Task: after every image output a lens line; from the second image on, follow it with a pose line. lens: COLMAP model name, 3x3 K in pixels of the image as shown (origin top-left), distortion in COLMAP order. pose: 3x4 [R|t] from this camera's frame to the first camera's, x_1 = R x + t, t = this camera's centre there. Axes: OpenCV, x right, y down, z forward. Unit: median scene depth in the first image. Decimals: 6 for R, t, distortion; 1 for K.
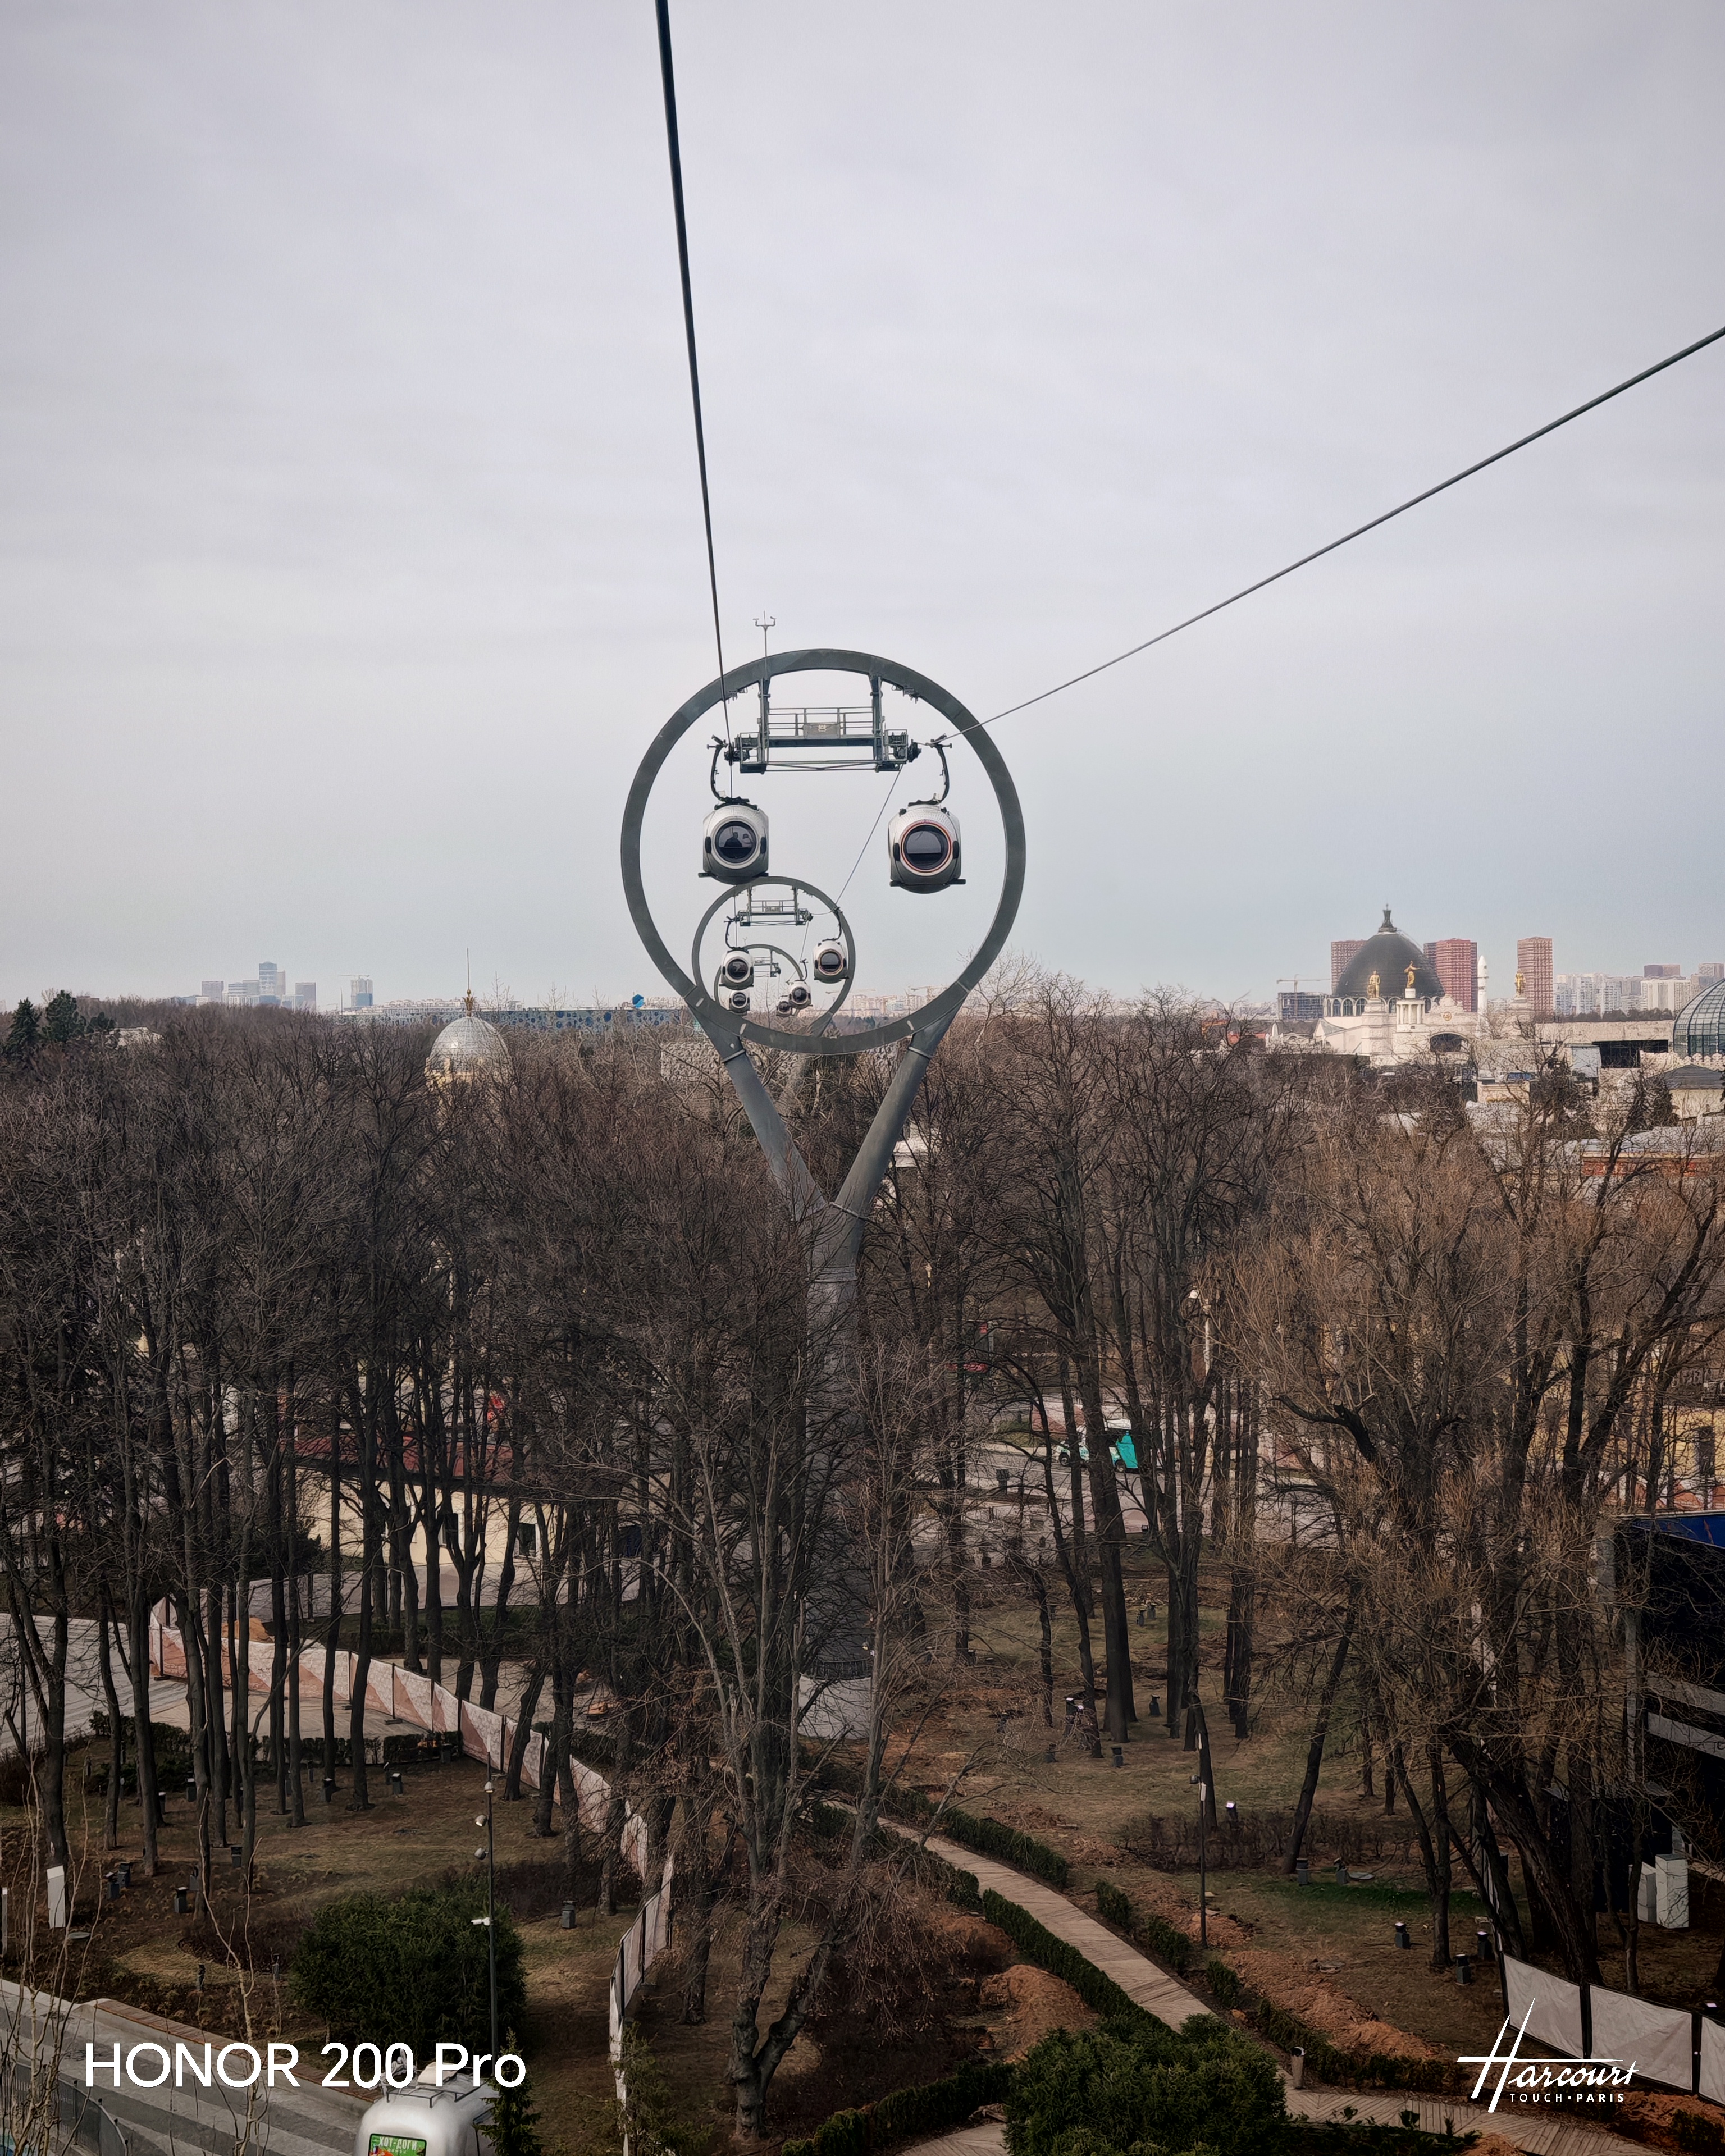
lens RADIAL K [[3621.0, 0, 862.5], [0, 3621.0, 1078.0], [0, 0, 1]] dist [0.076493, -0.022165]
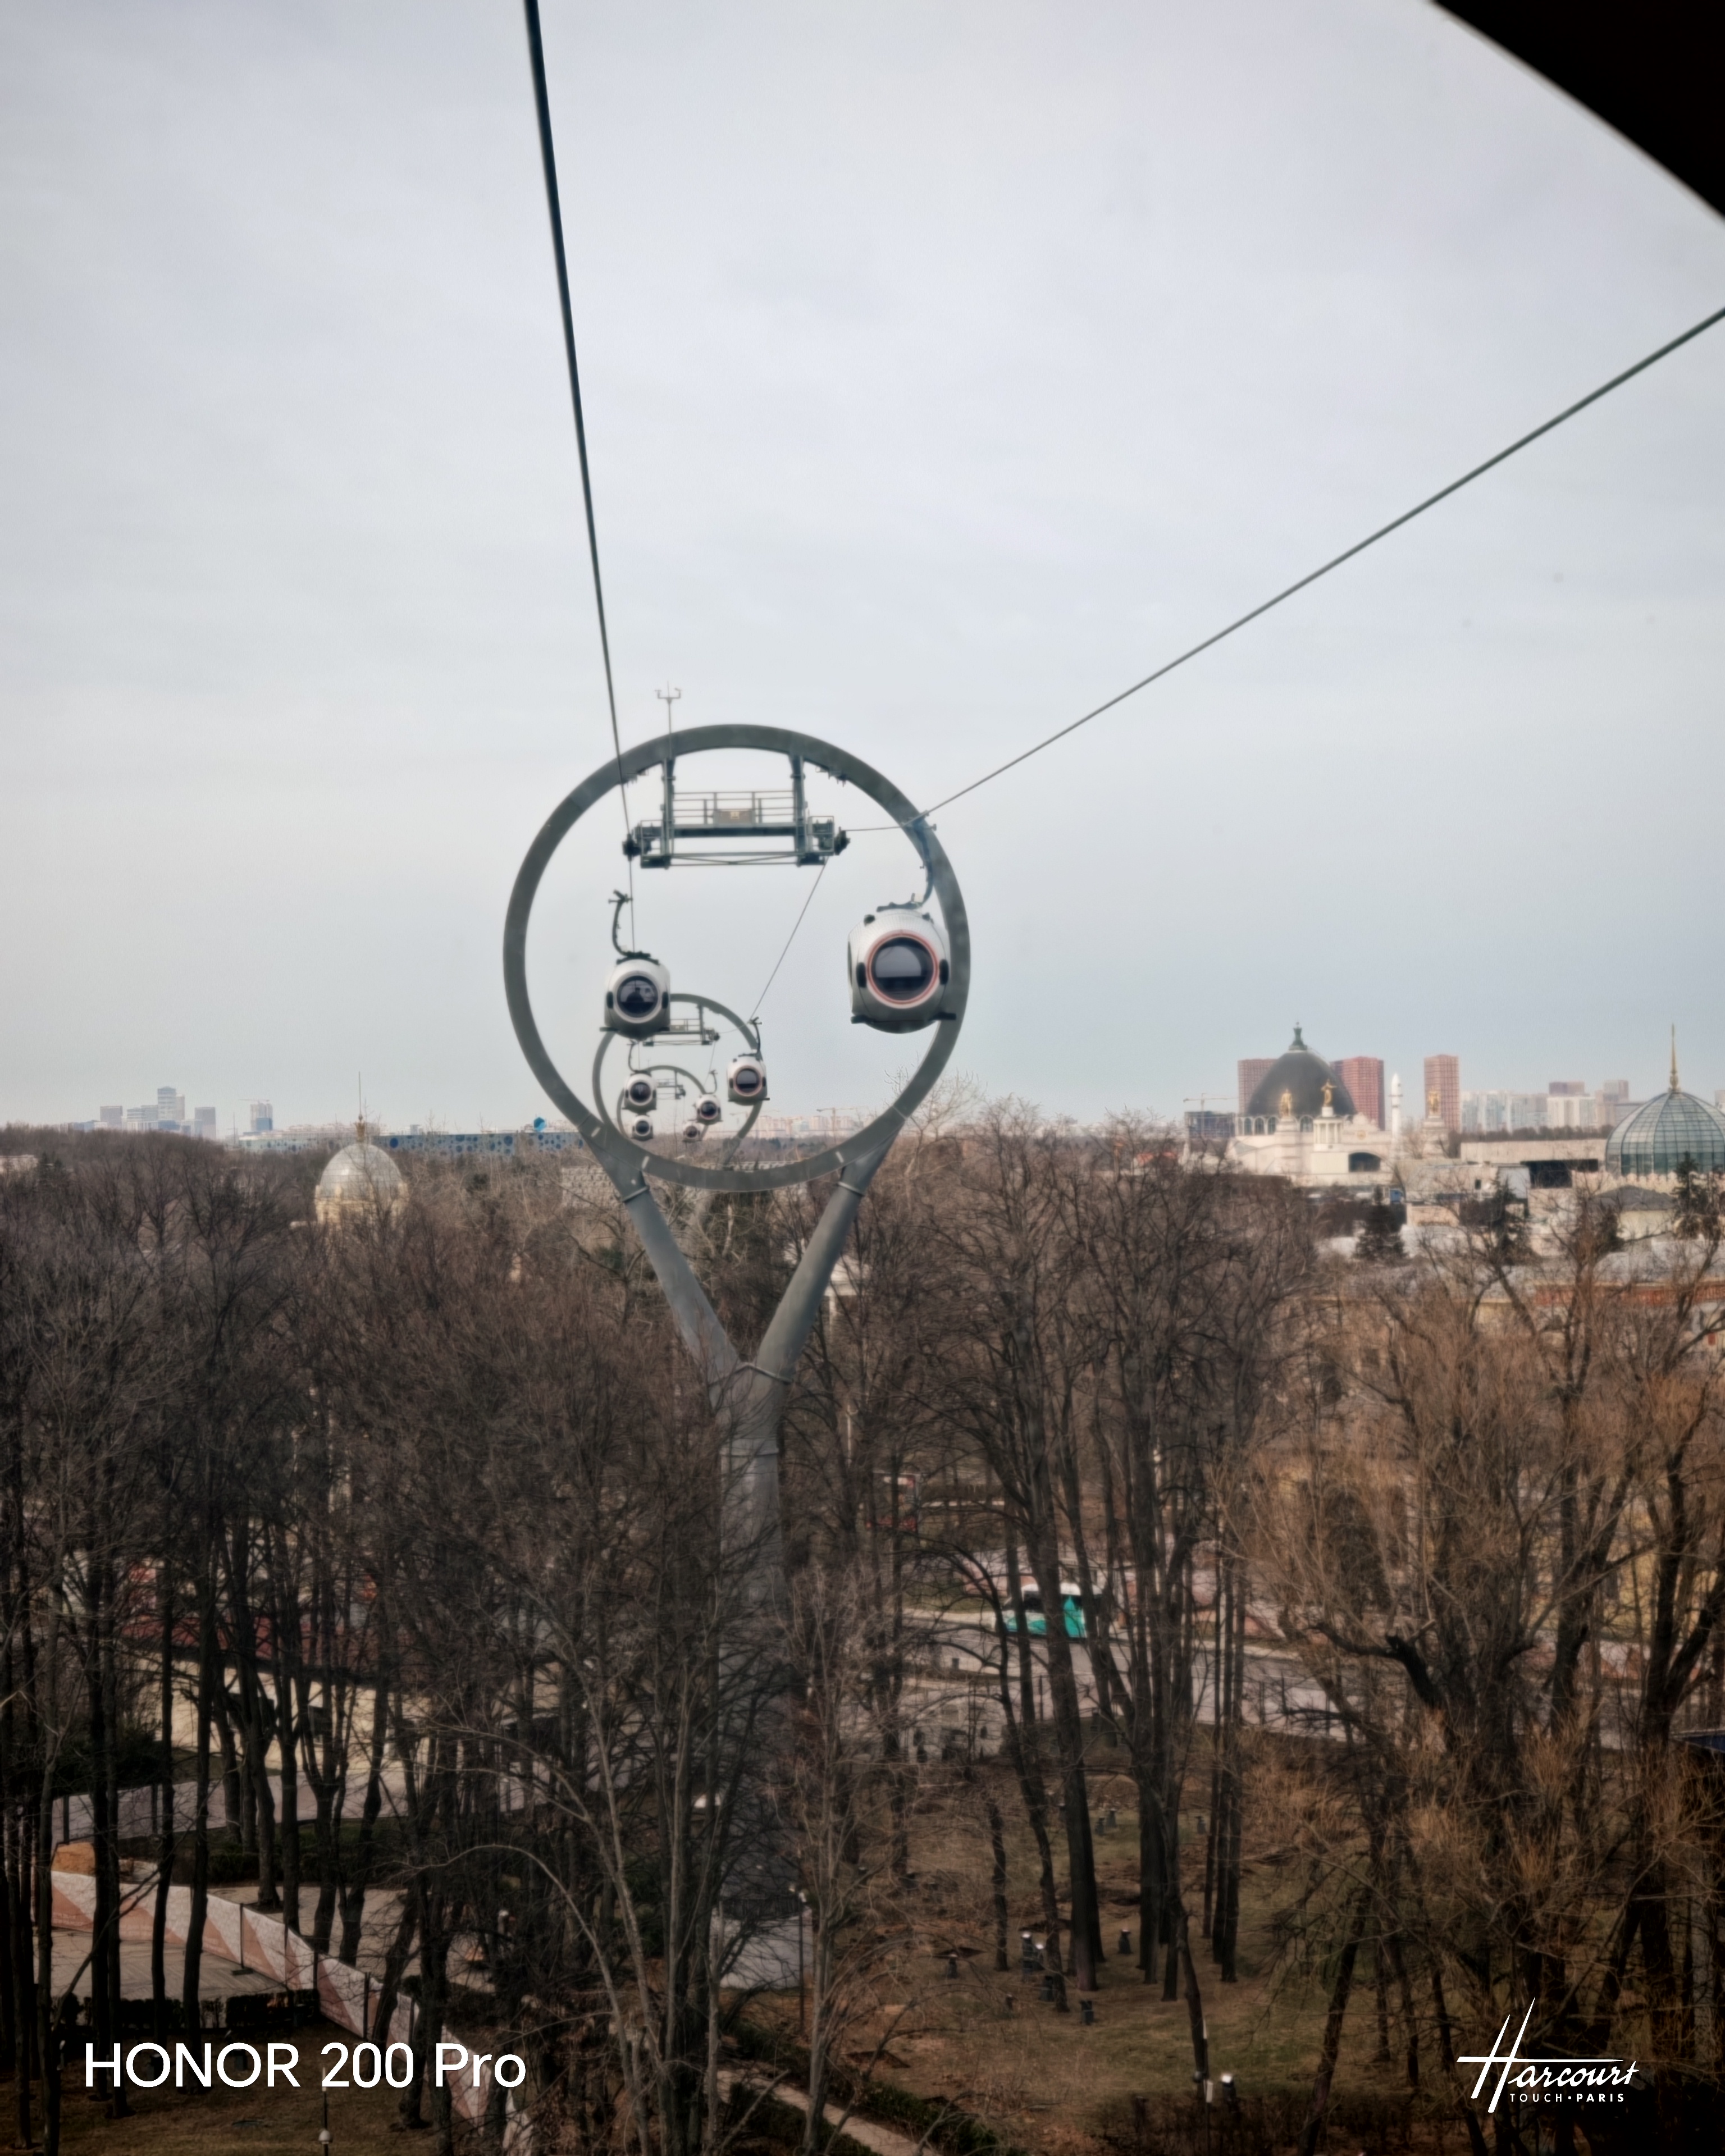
lens RADIAL K [[3621.0, 0, 862.5], [0, 3621.0, 1078.0], [0, 0, 1]] dist [0.076493, -0.022165]
pose [[0.999631, -0.005769, 0.026561, -0.003697], [0.006650, 0.999426, -0.033219, -0.004279], [-0.026354, 0.033383, 0.999095, 0.121593]]
